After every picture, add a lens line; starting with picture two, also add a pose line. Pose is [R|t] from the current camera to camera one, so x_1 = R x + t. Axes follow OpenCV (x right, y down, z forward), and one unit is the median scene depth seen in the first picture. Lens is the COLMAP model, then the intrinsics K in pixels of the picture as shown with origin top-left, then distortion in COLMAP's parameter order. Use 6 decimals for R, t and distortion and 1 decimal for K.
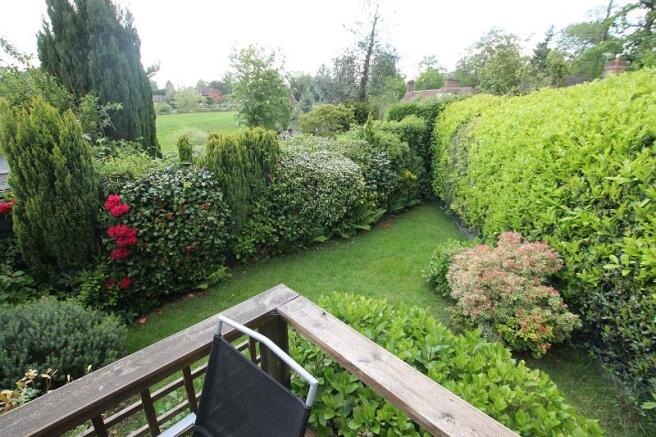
lens RADIAL K [[307.3, 0, 323.4], [0, 307.3, 215.3], [0, 0, 1]] dist [-0.030635, 0.001311]
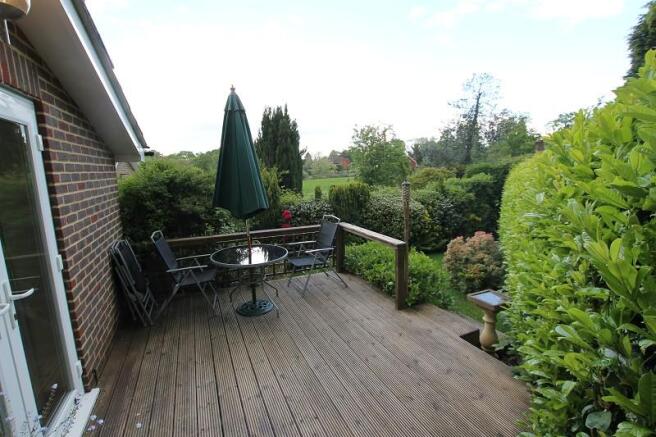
lens RADIAL K [[307.3, 0, 329.9], [0, 307.3, 219.9], [0, 0, 1]] dist [-0.030635, 0.001311]
pose [[0.932420, 0.023443, -0.360615, 0.209280], [-0.089465, 0.981805, -0.167499, 0.178313], [0.350127, 0.188442, 0.917551, -0.472443]]
